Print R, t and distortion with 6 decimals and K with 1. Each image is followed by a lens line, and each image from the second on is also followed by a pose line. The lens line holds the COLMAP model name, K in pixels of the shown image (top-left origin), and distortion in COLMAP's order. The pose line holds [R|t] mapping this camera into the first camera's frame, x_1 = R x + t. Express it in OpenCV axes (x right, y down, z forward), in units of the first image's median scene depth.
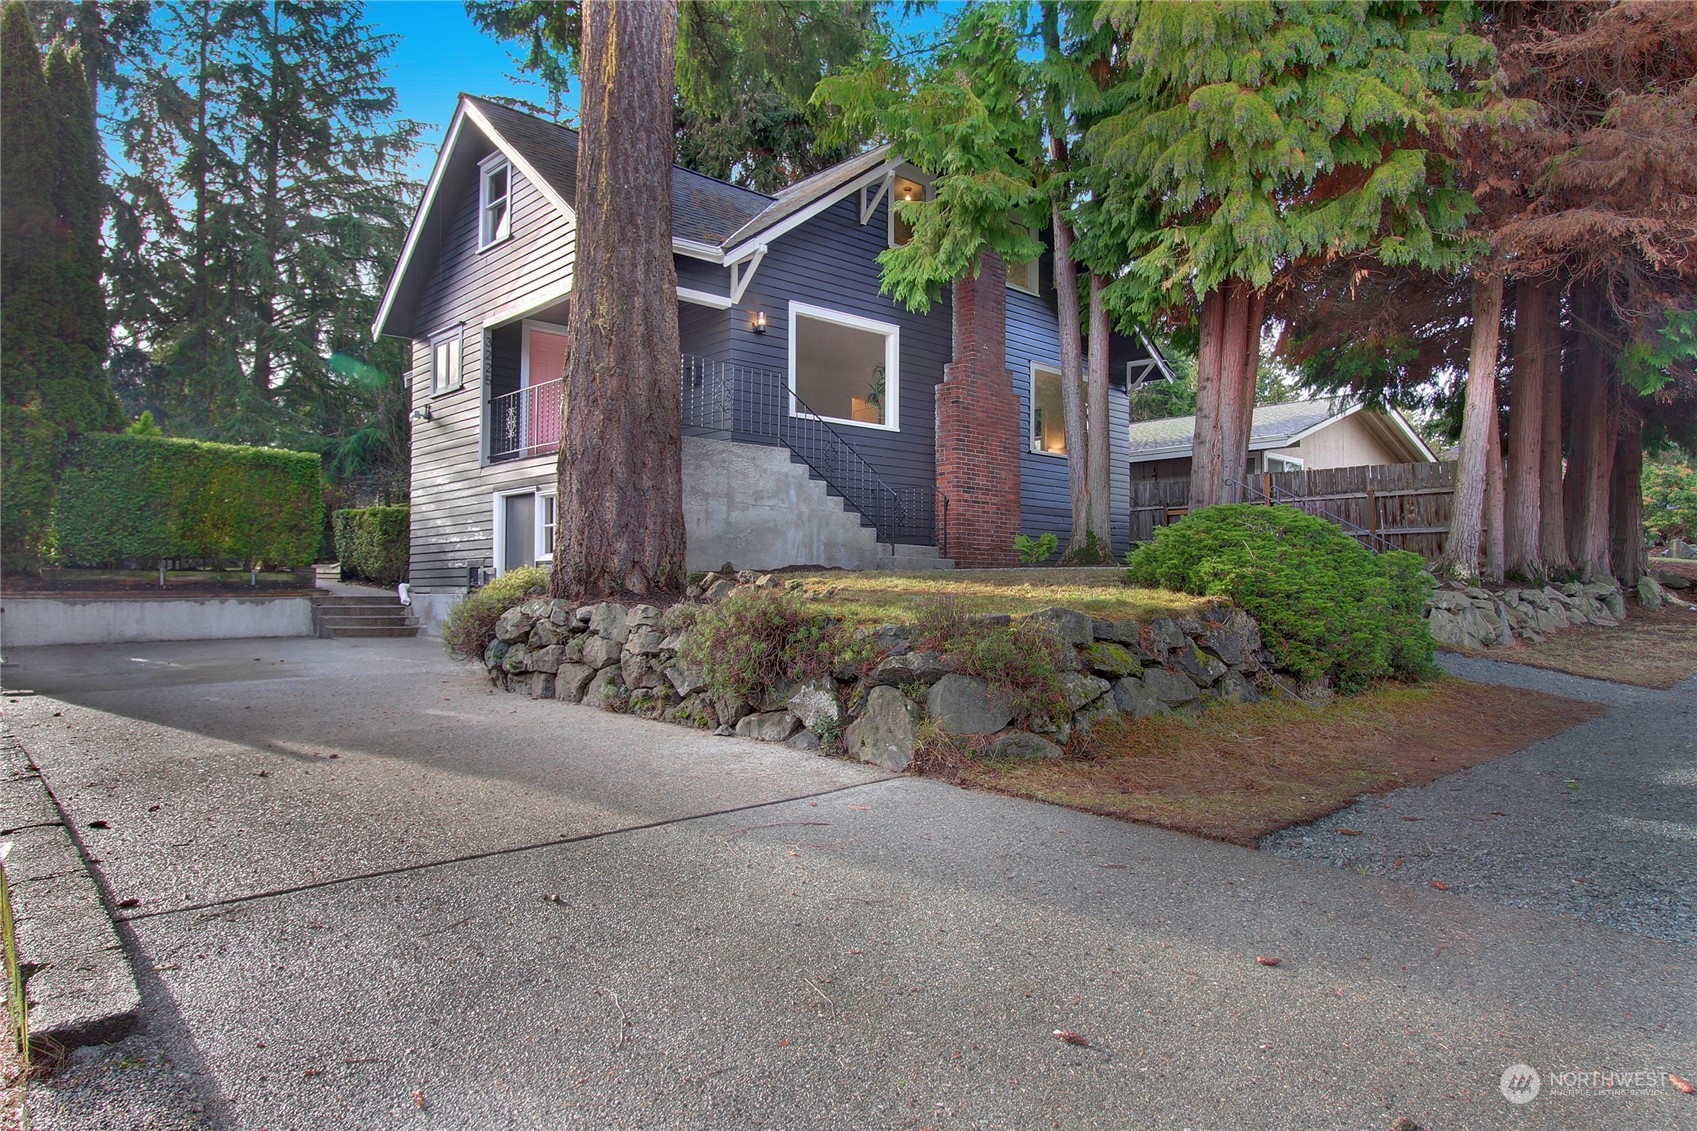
lens RADIAL K [[1050.1, 0, 853.0], [0, 1050.1, 615.8], [0, 0, 1]] dist [-0.000329, -0.000957]
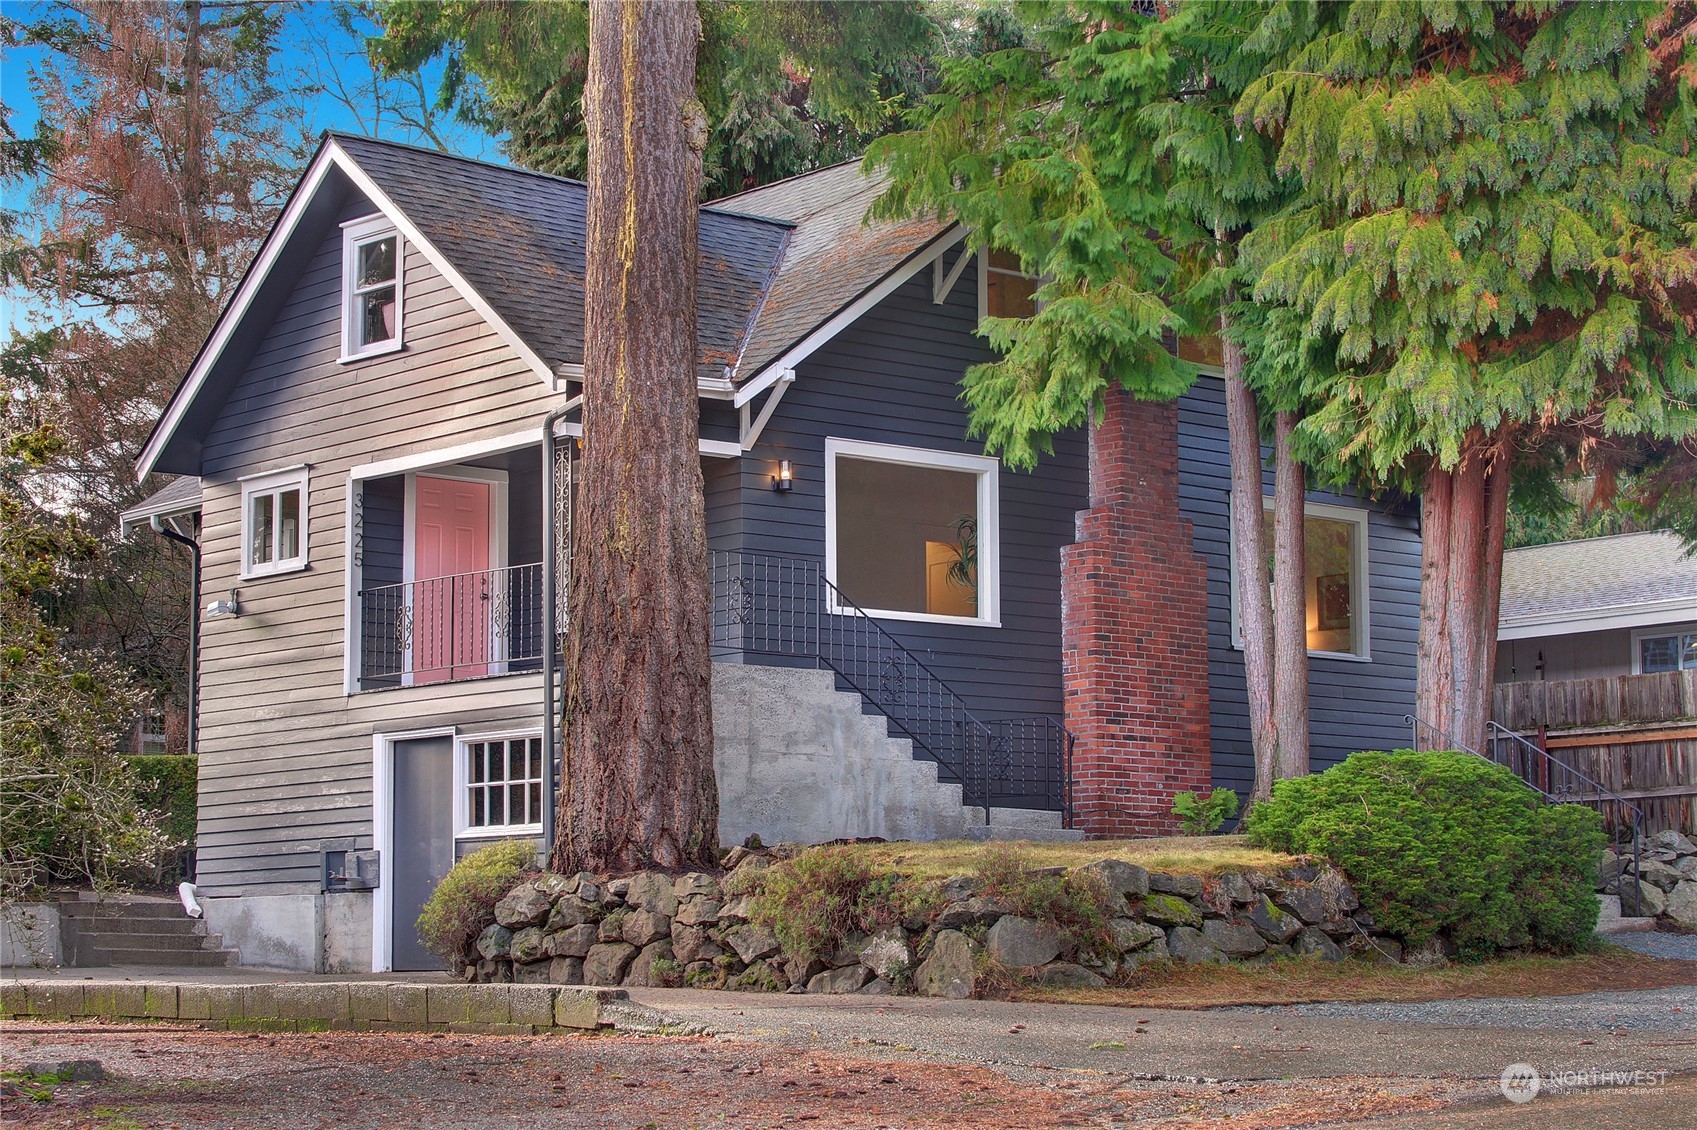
lens RADIAL K [[3484.1, 0, 850.3], [0, 3484.1, 566.2], [0, 0, 1]] dist [-0.103931, 0.000000]
pose [[0.999534, -0.013181, -0.027550, 0.017584], [0.009145, 0.989851, -0.141814, 0.117051], [0.029139, 0.141496, 0.989510, -1.525907]]
